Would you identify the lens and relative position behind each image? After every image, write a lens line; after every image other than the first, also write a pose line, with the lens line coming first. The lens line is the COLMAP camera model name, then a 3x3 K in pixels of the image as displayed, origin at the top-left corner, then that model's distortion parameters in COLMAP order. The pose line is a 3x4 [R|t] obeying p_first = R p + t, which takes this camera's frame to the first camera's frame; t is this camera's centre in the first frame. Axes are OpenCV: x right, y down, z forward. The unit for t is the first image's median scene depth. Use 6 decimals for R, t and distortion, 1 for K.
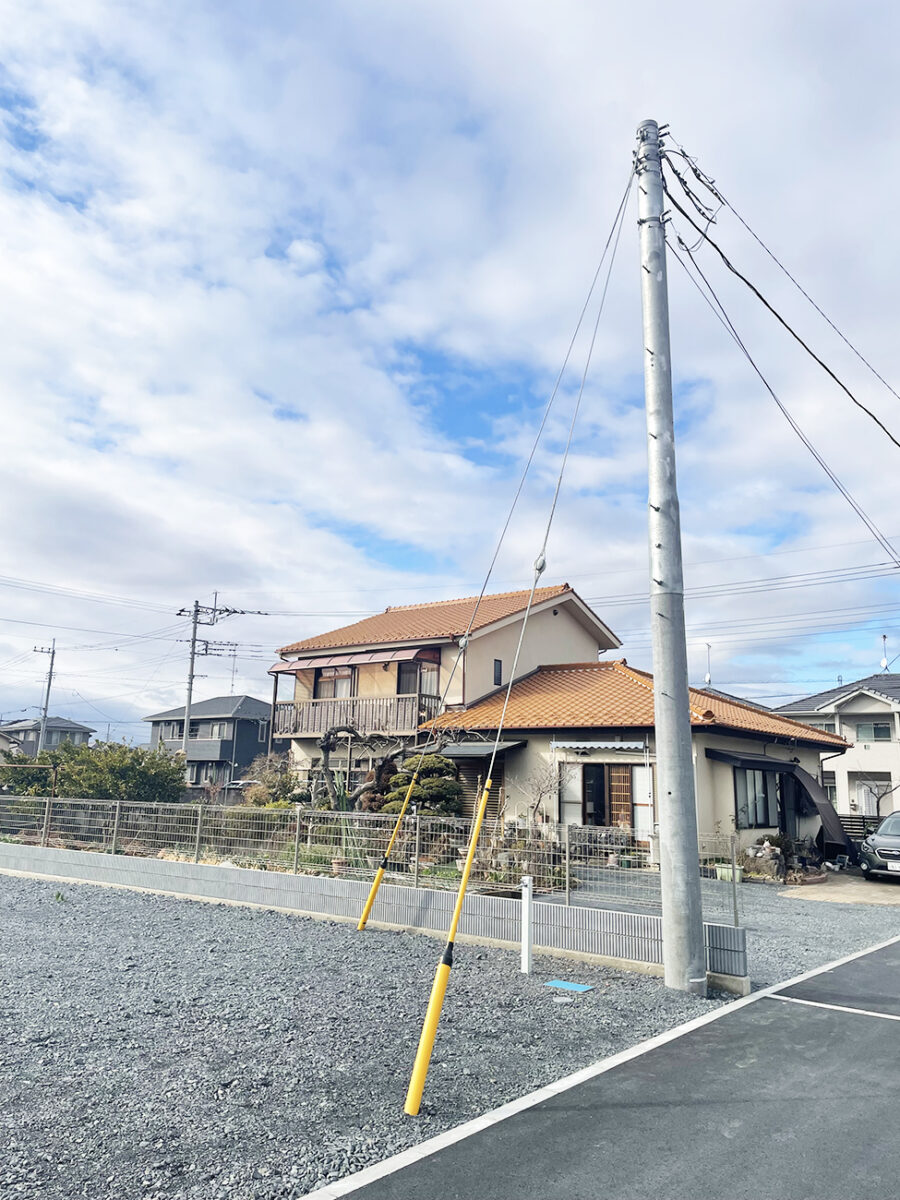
lens RADIAL K [[885.8, 0, 453.2], [0, 885.8, 565.8], [0, 0, 1]] dist [0.089740, 0.007774]
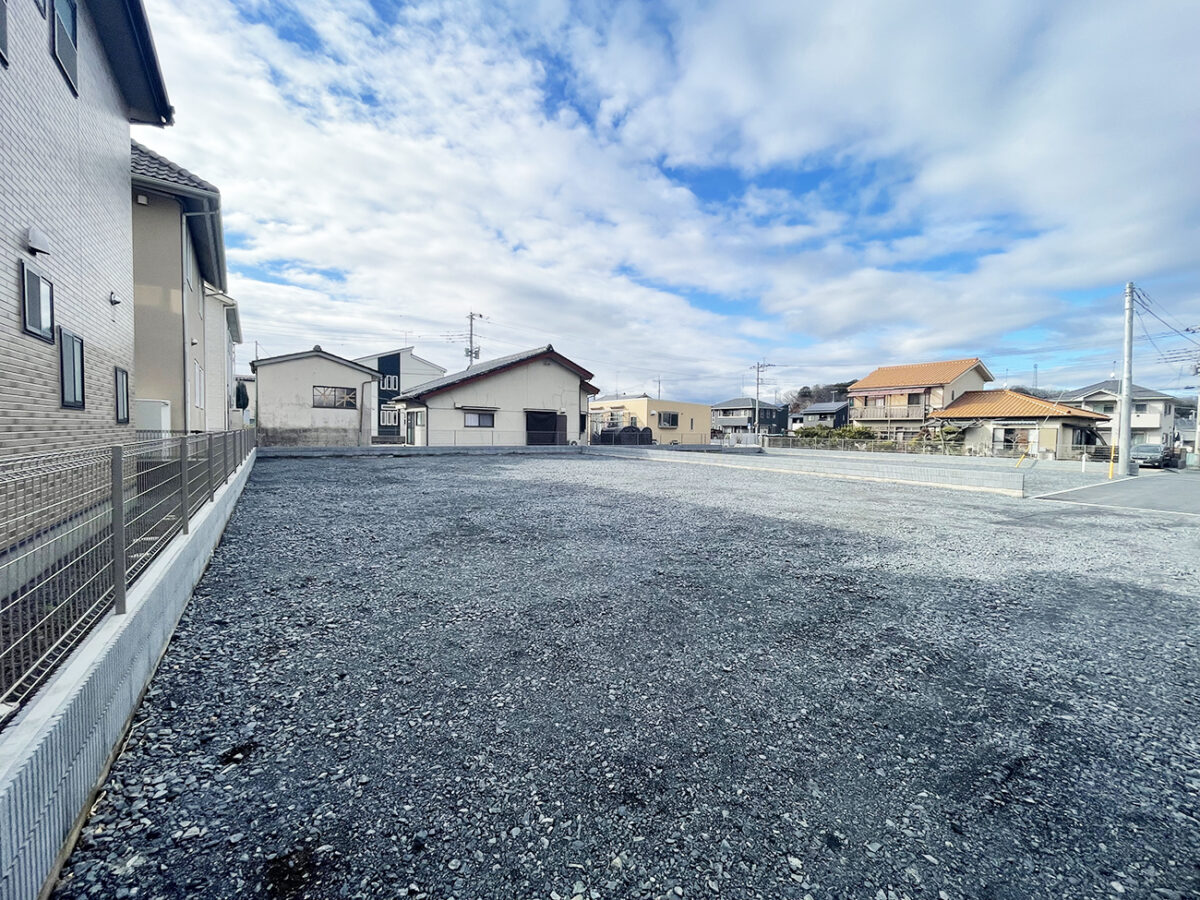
lens RADIAL K [[481.5, 0, 598.9], [0, 481.5, 451.6], [0, 0, 1]] dist [-0.003805, -0.000383]
pose [[0.947640, 0.004856, -0.319304, -0.095850], [0.082042, 0.962621, 0.258126, -0.034614], [0.308623, -0.270807, 0.911820, -0.135683]]
